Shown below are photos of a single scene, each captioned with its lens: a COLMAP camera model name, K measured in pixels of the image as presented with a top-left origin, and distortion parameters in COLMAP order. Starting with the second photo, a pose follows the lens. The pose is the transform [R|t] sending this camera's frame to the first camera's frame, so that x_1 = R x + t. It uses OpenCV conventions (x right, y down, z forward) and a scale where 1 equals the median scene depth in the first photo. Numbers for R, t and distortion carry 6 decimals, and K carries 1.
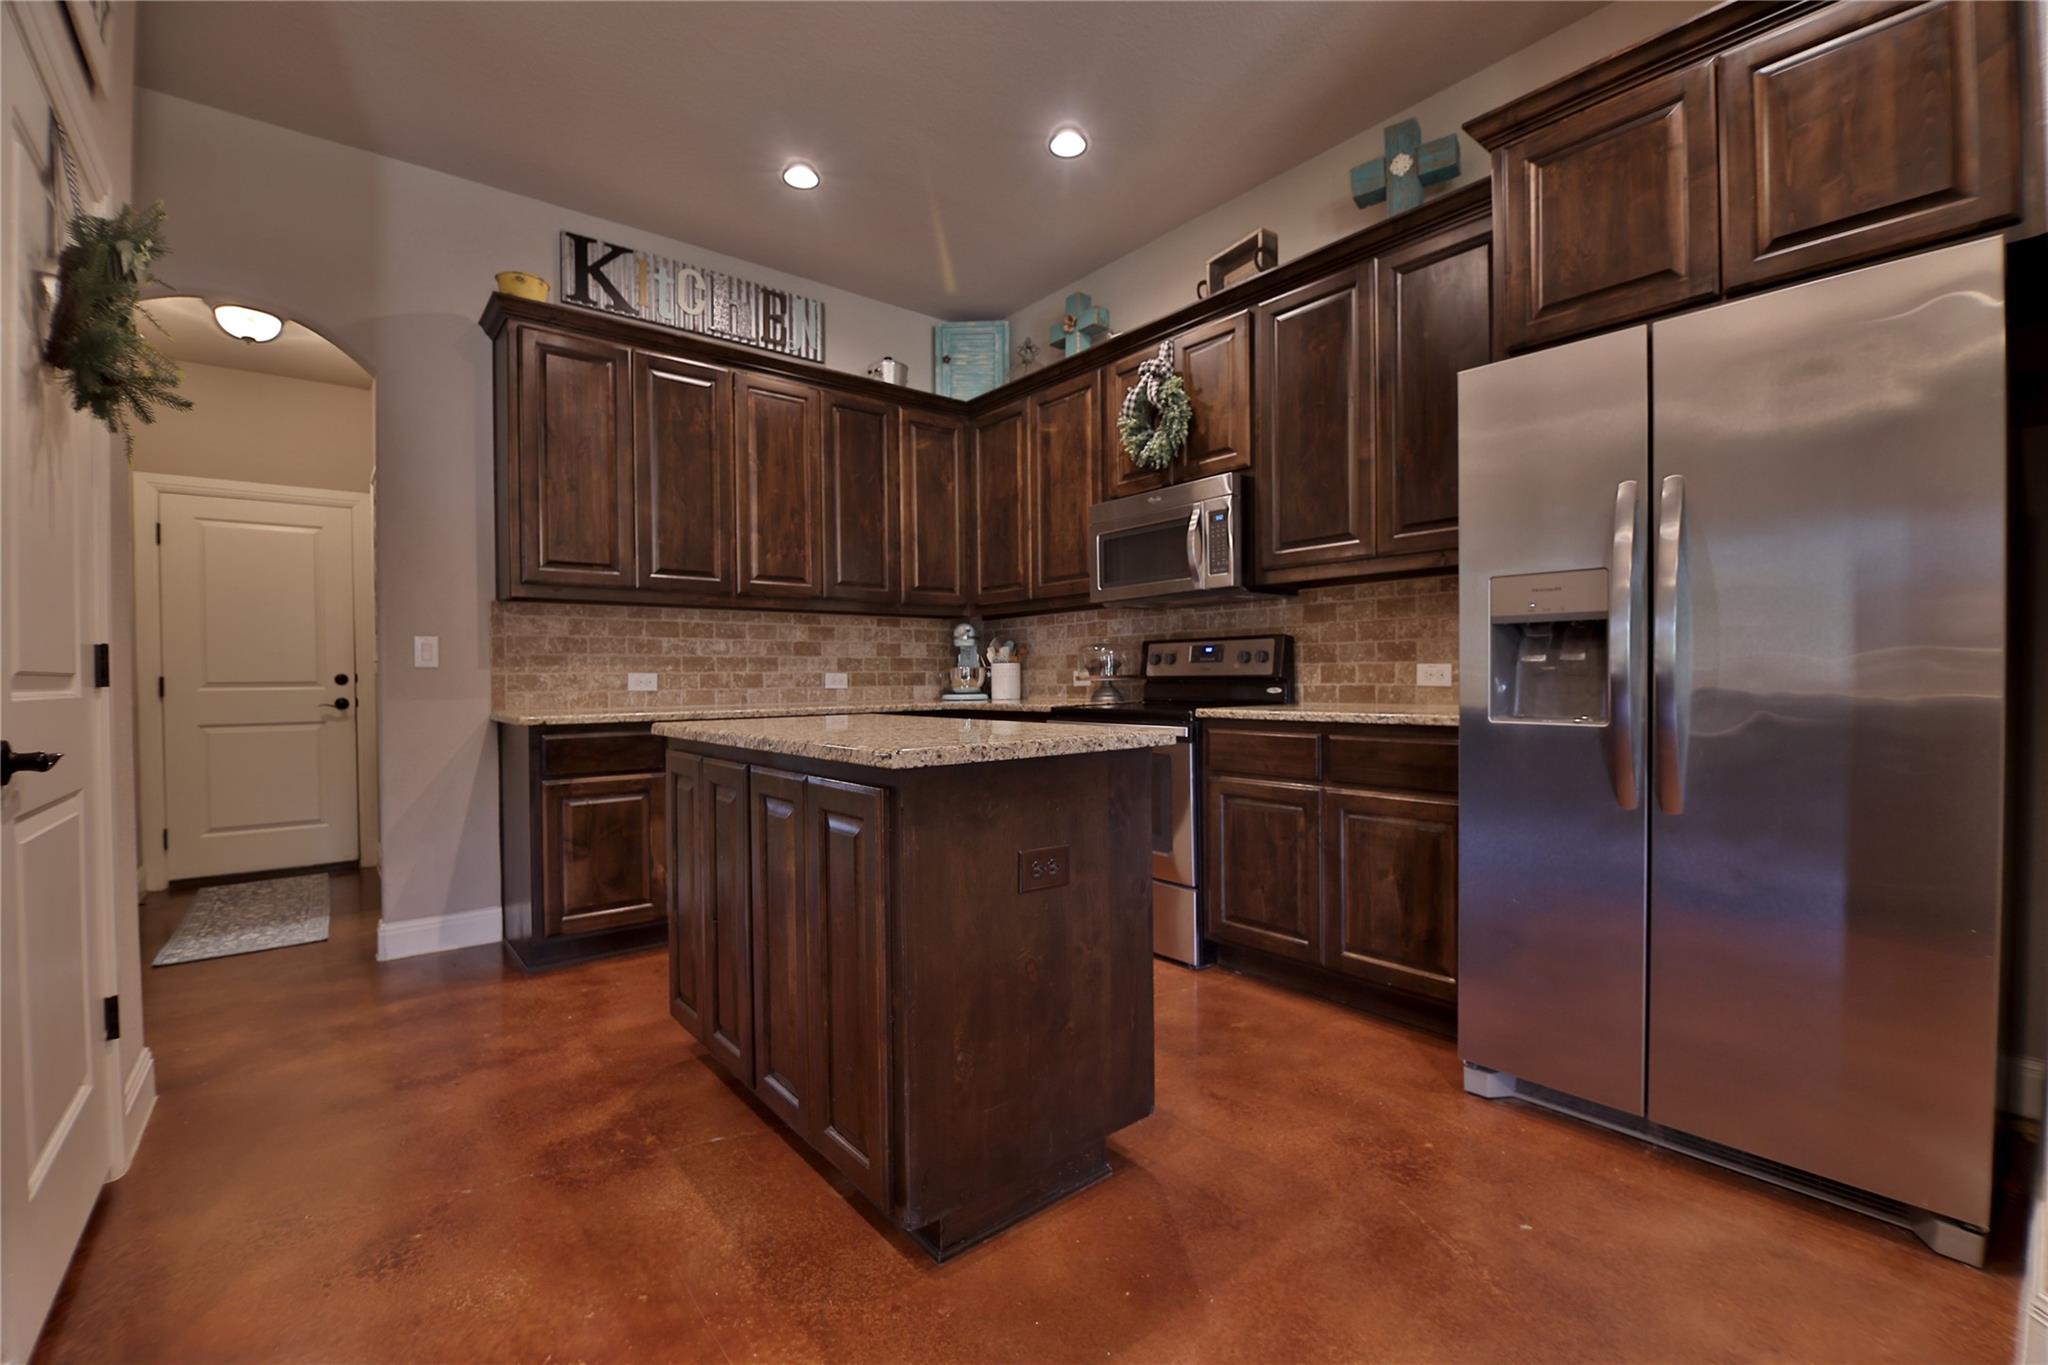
lens RADIAL K [[870.3, 0, 1032.0], [0, 870.3, 685.4], [0, 0, 1]] dist [-0.006738, -0.006165]
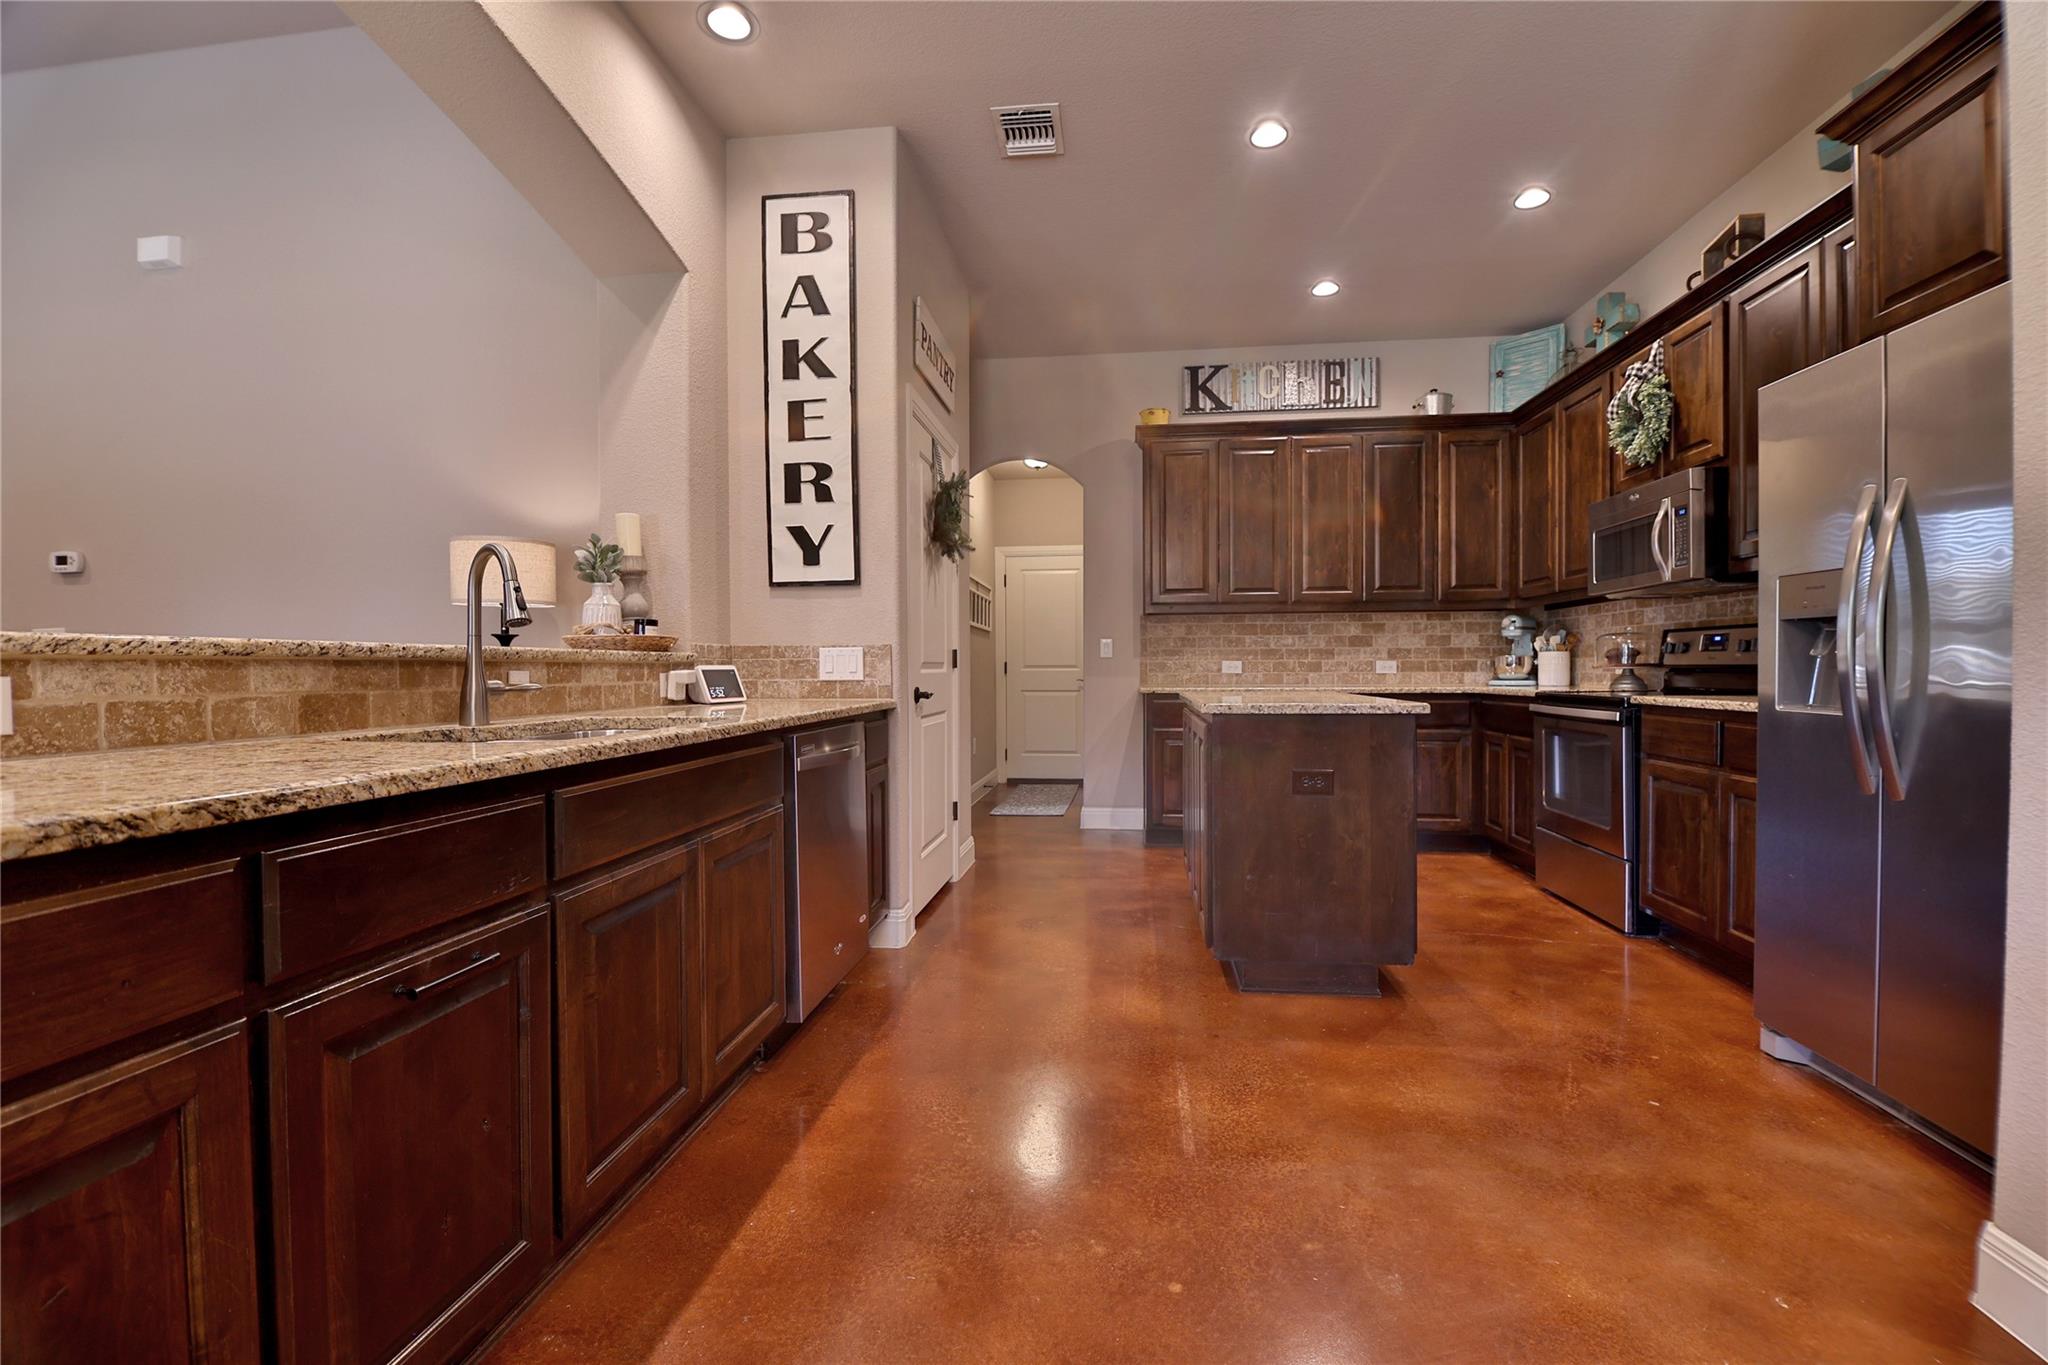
lens RADIAL K [[870.3, 0, 1026.7], [0, 870.3, 681.1], [0, 0, 1]] dist [-0.006738, -0.006165]
pose [[0.686988, 0.018439, -0.726434, 0.390967], [-0.008890, 0.999816, 0.016971, -0.002310], [0.726614, -0.005200, 0.687026, -0.247237]]
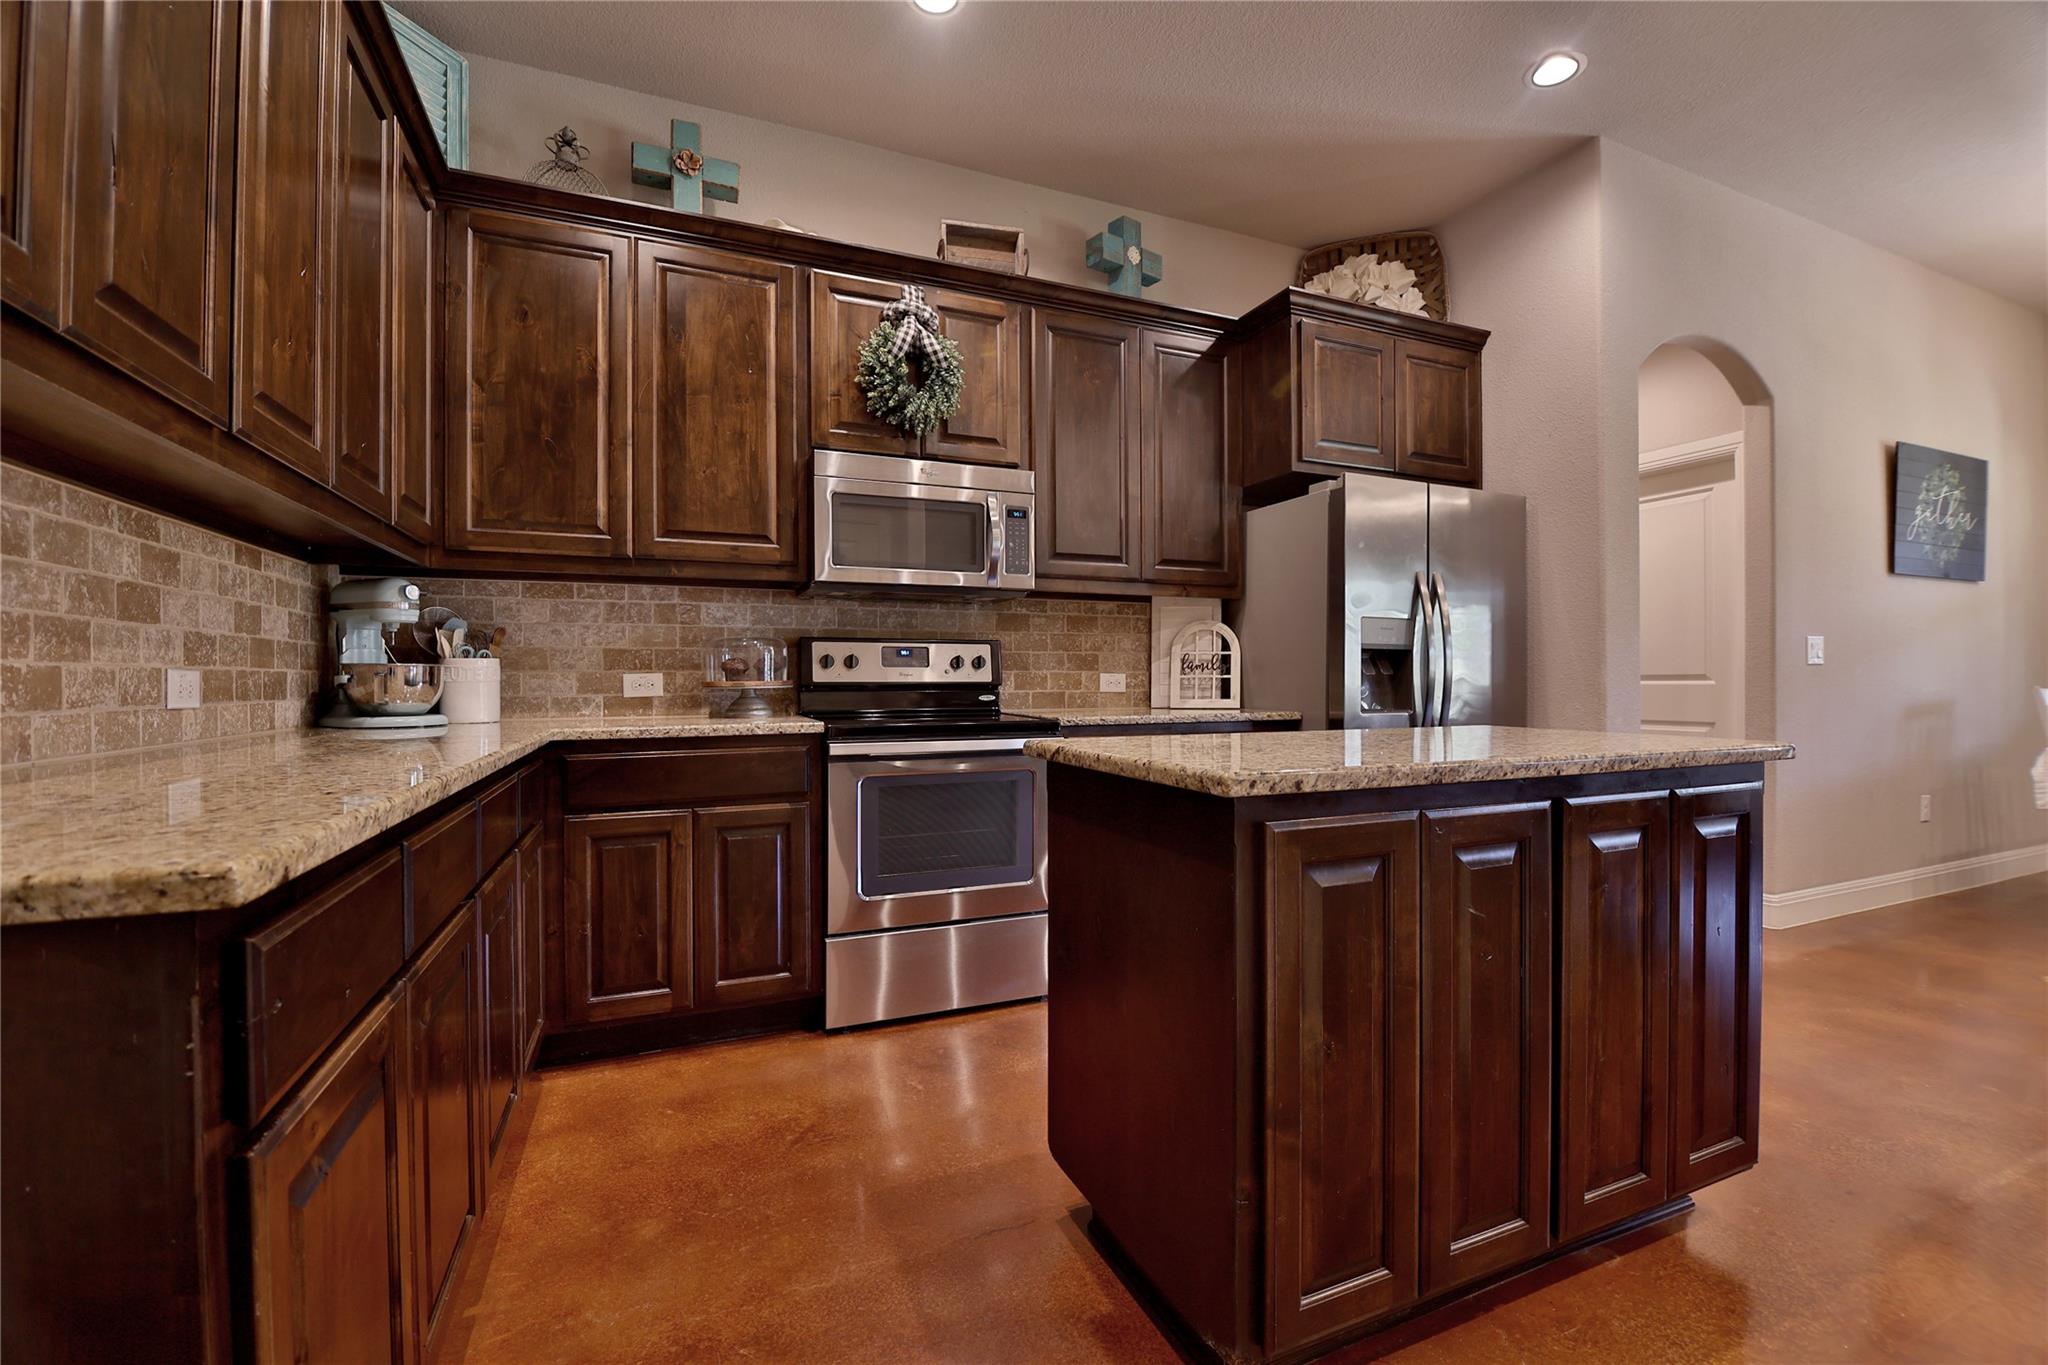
lens RADIAL K [[870.3, 0, 1034.7], [0, 870.3, 681.0], [0, 0, 1]] dist [-0.006738, -0.006165]
pose [[0.281996, 0.007932, 0.959383, -0.617289], [0.007351, 0.999919, -0.010428, -0.002581], [-0.959387, 0.009993, 0.281915, 0.652065]]
